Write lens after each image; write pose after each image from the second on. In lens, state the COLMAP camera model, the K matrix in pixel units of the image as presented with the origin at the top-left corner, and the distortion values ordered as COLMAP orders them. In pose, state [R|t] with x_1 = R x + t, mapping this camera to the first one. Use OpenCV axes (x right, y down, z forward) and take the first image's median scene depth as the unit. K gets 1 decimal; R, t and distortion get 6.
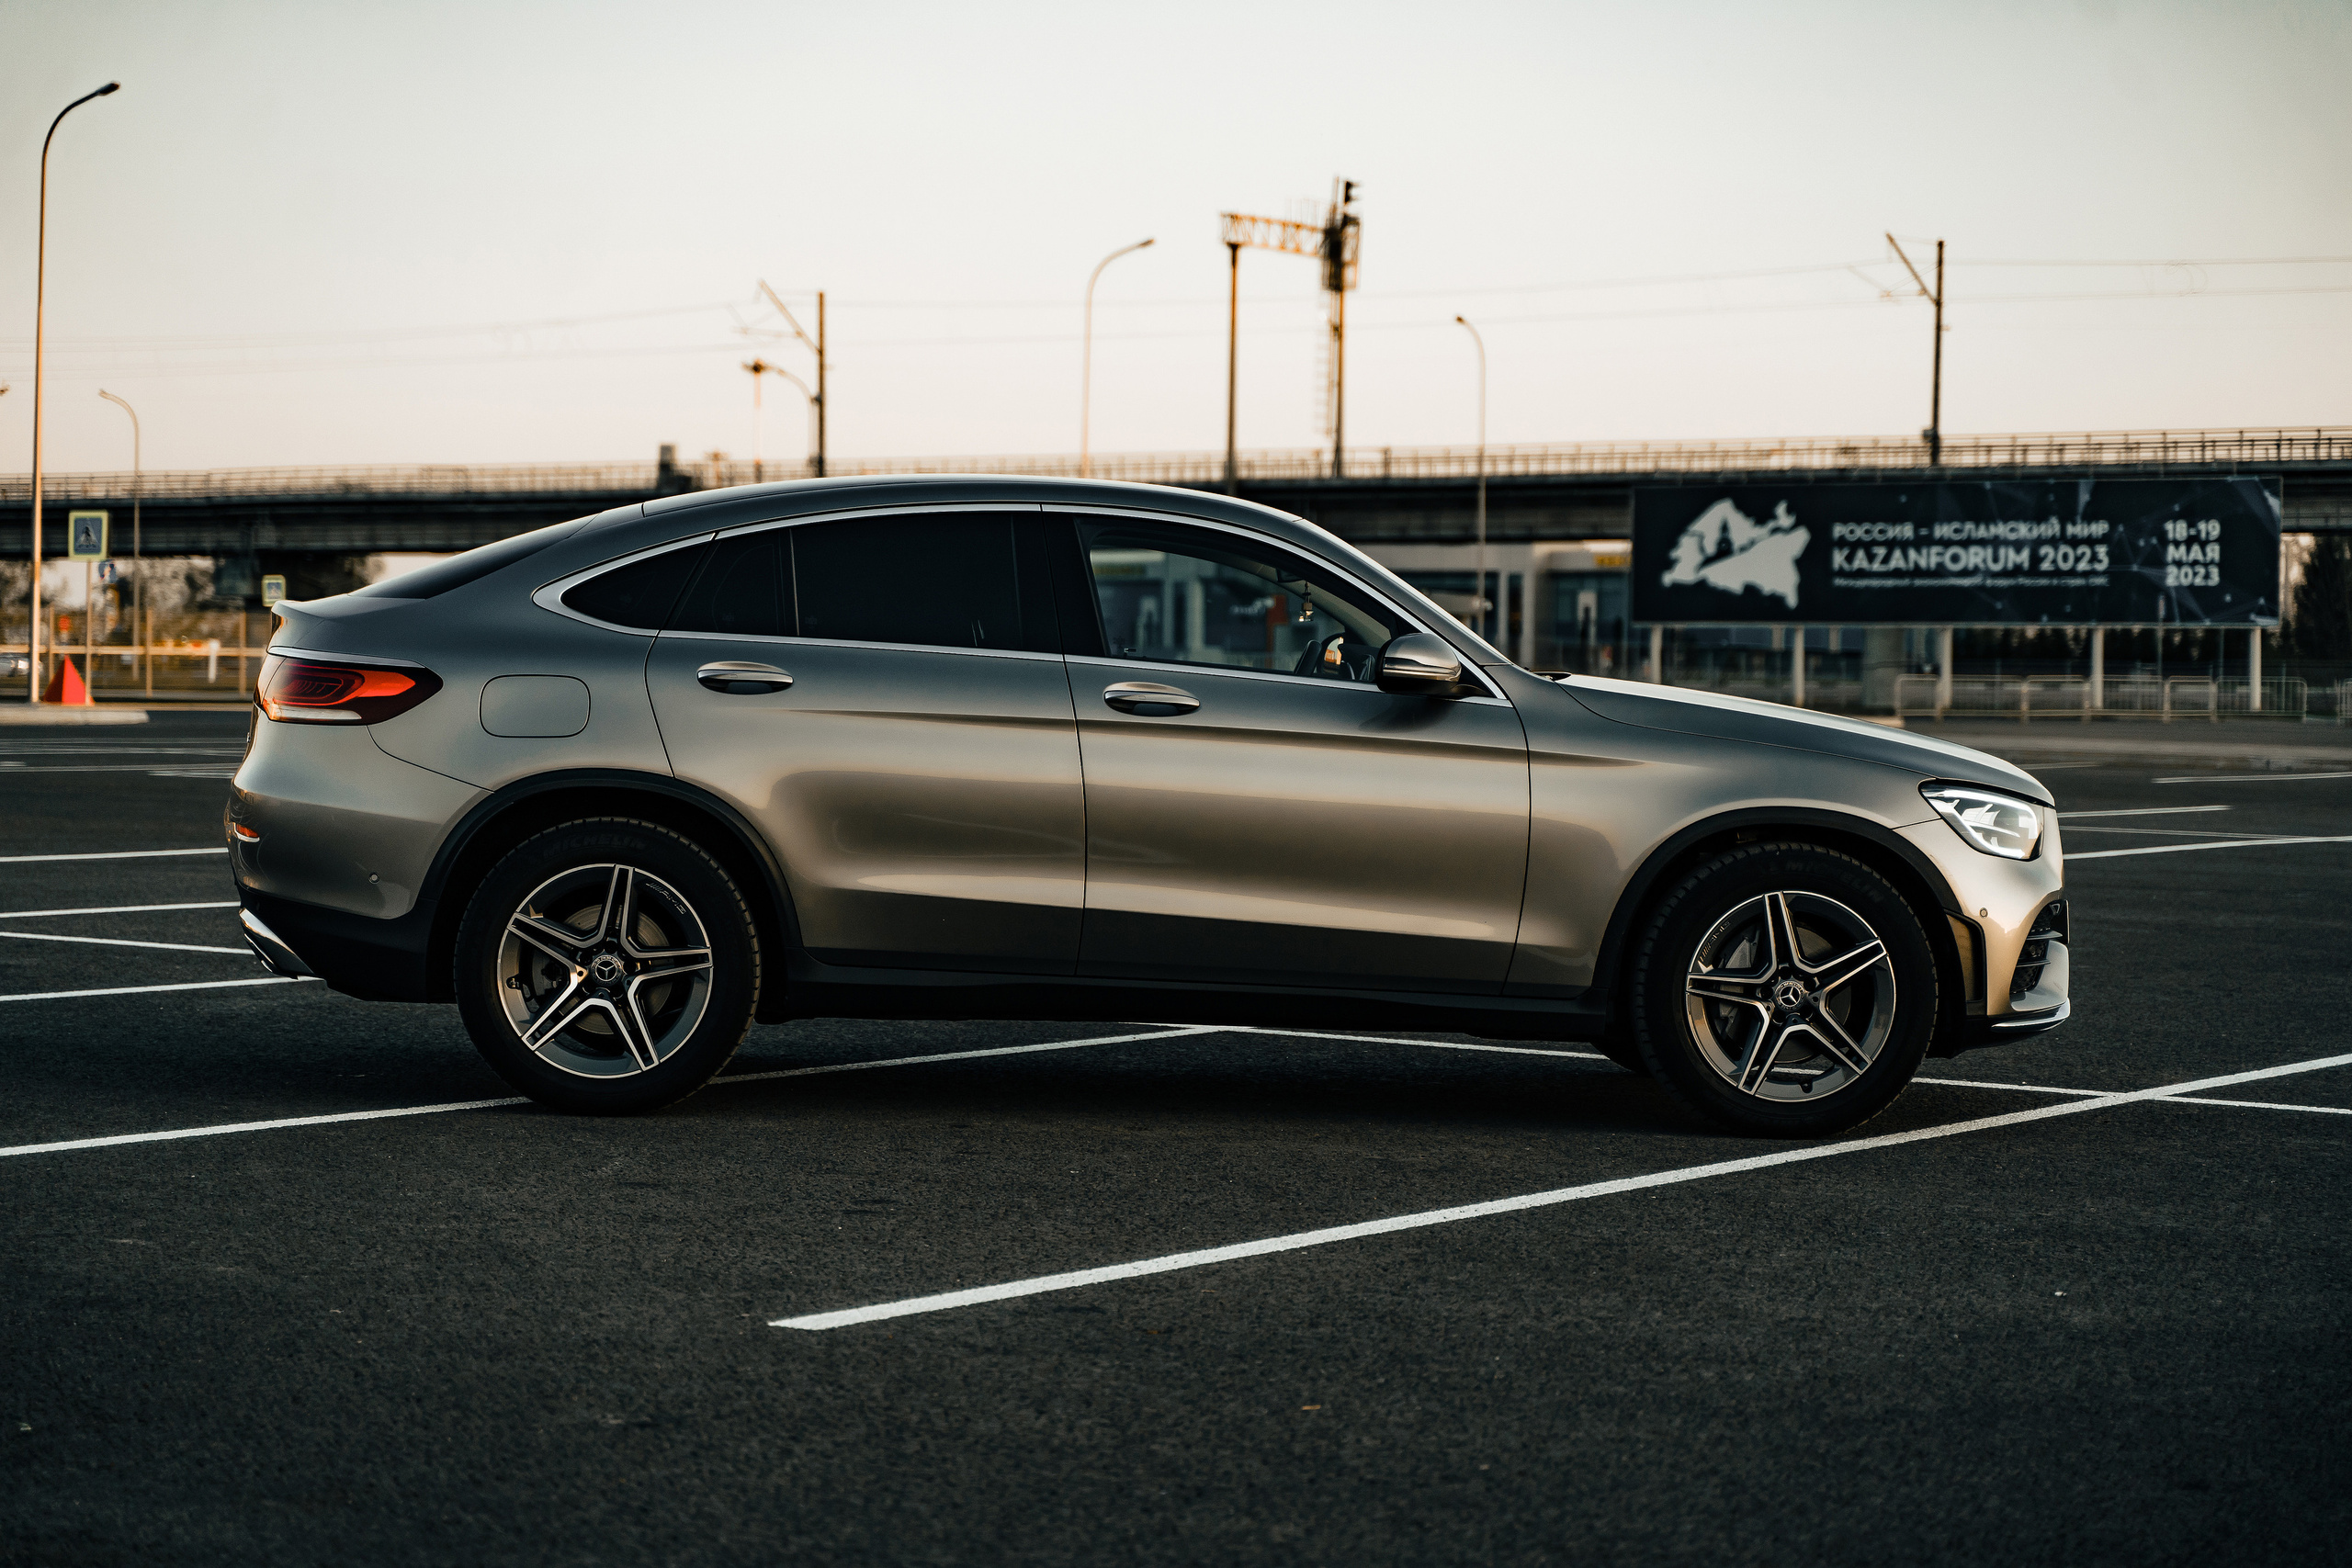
lens RADIAL K [[4917.1, 0, 1176.0], [0, 4917.1, 784.0], [0, 0, 1]] dist [0.005835, -0.047366]
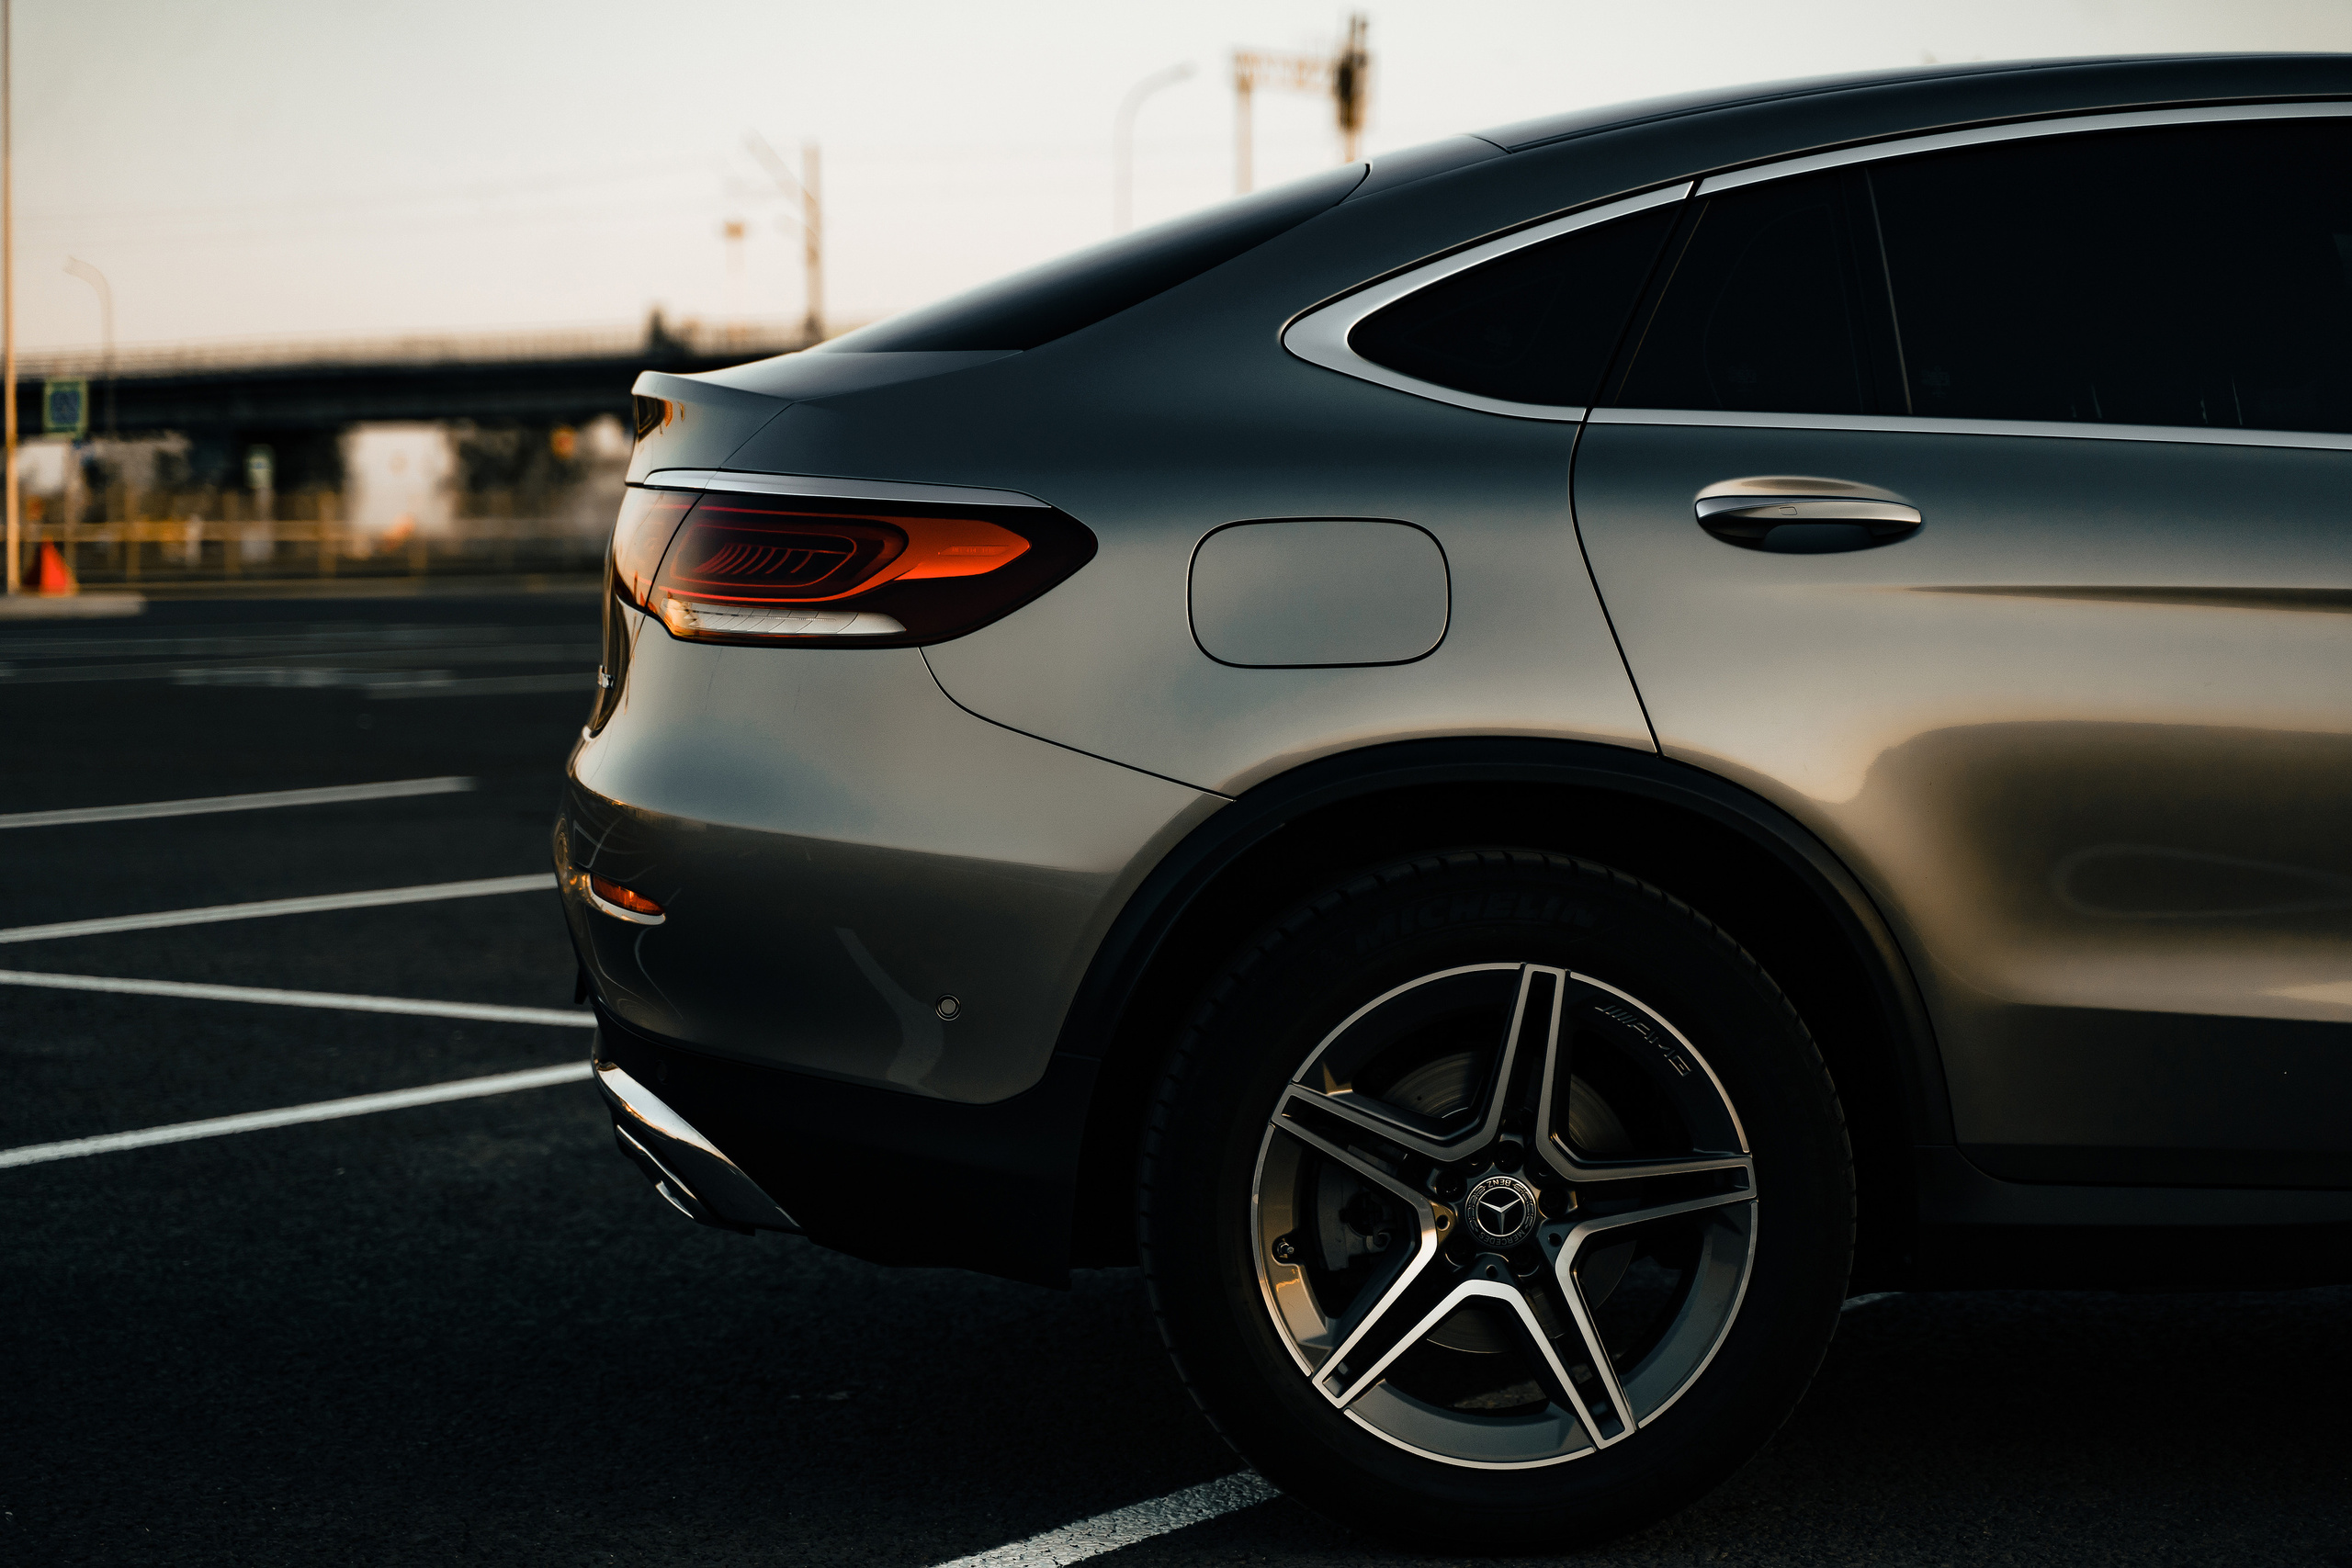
lens RADIAL K [[4917.1, 0, 1176.0], [0, 4917.1, 784.0], [0, 0, 1]] dist [0.005835, -0.047366]
pose [[0.999701, -0.024111, 0.004101, -0.144530], [0.023983, 0.999296, 0.028839, -0.011845], [-0.004794, -0.028732, 0.999576, 0.576530]]
